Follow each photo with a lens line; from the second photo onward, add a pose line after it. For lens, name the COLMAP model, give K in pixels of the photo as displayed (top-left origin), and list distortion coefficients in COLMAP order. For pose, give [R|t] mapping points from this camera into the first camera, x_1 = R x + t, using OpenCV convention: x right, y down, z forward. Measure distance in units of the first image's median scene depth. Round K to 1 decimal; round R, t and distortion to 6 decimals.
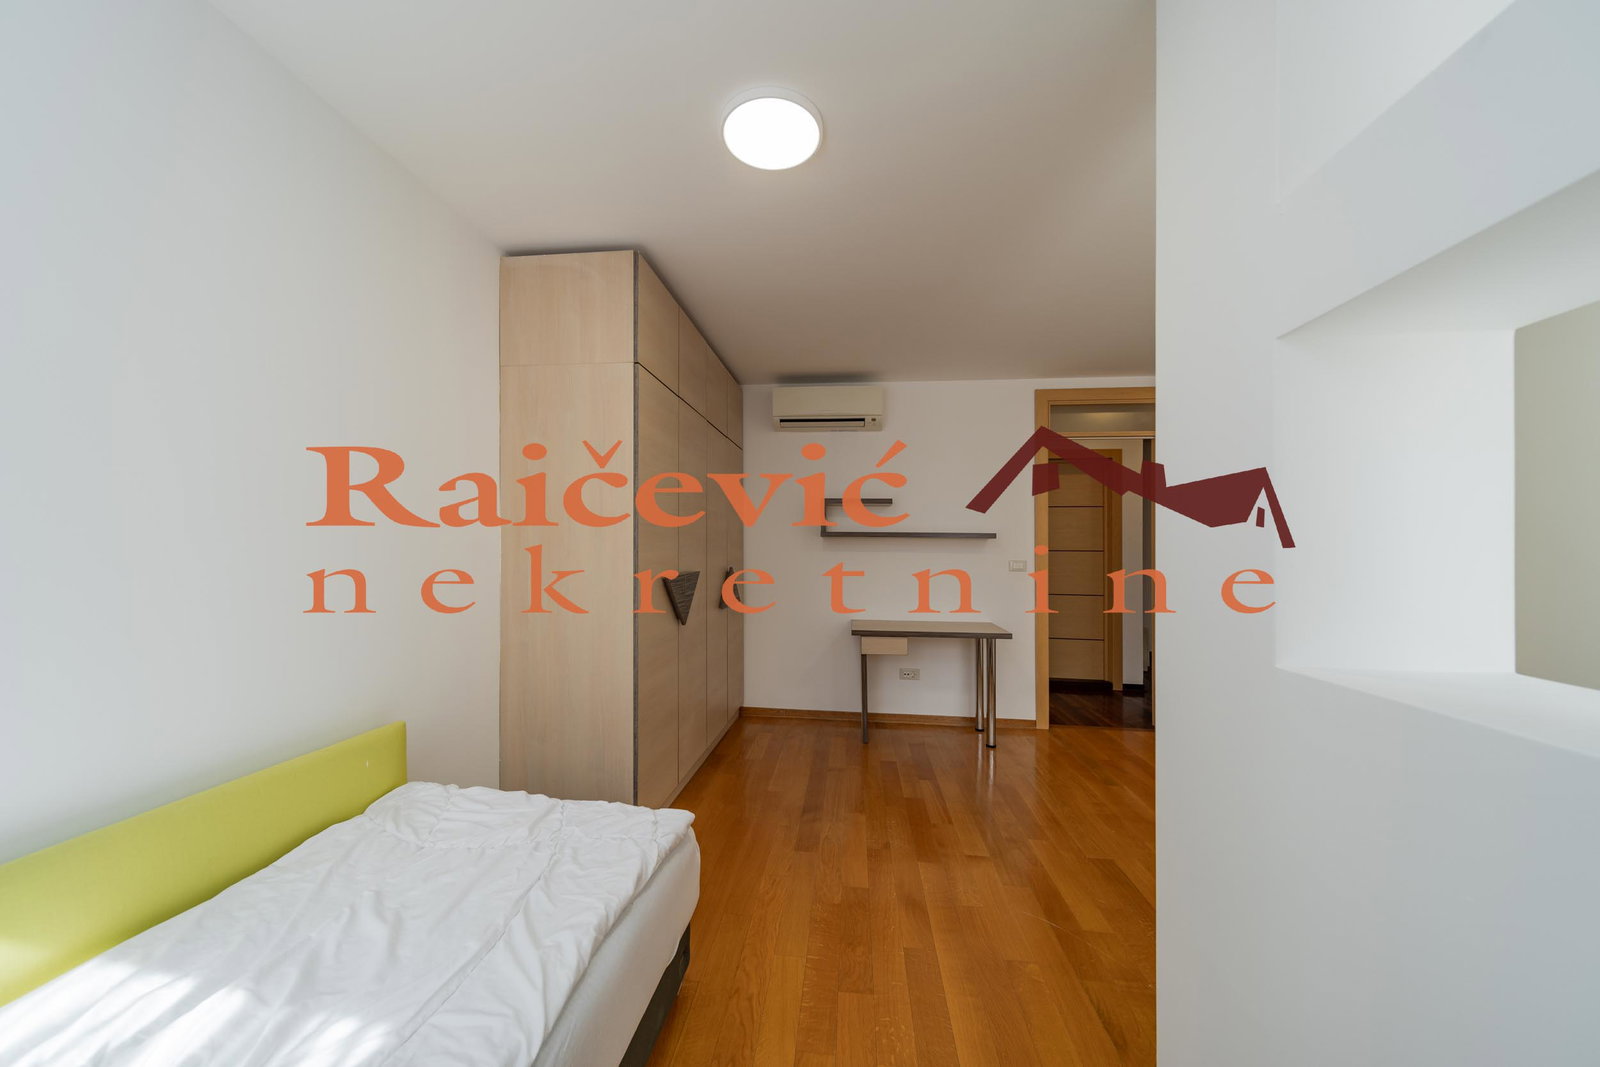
lens RADIAL K [[554.6, 0, 794.1], [0, 554.6, 537.9], [0, 0, 1]] dist [-0.000959, 0.000038]
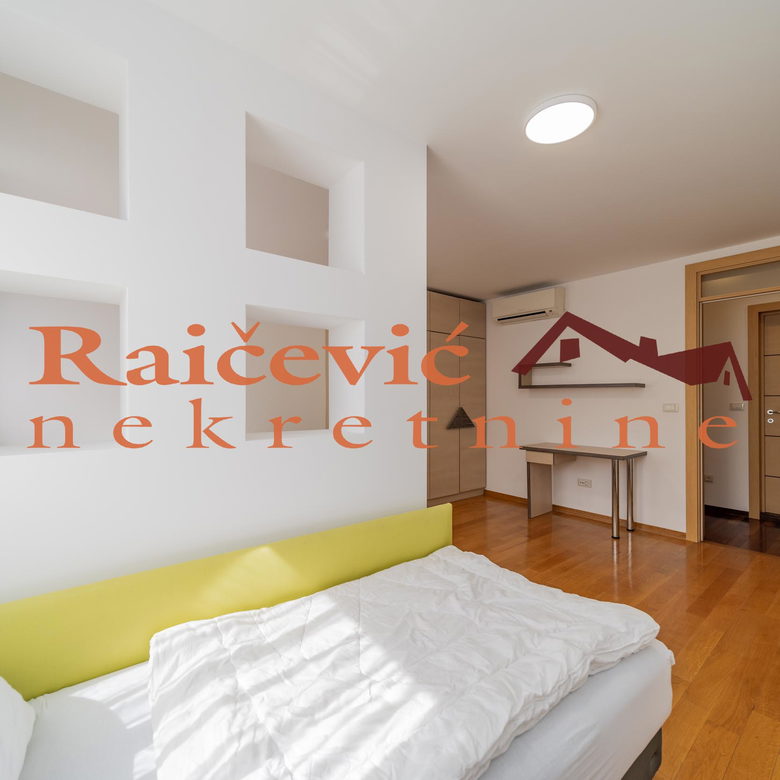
lens RADIAL K [[411.8, 0, 388.5], [0, 411.8, 375.5], [0, 0, 1]] dist [0.000497, 0.000029]
pose [[0.715604, -0.045959, -0.696992, 0.613917], [0.024643, 0.998873, -0.040564, -0.001089], [0.698071, 0.011851, 0.715930, -0.122780]]
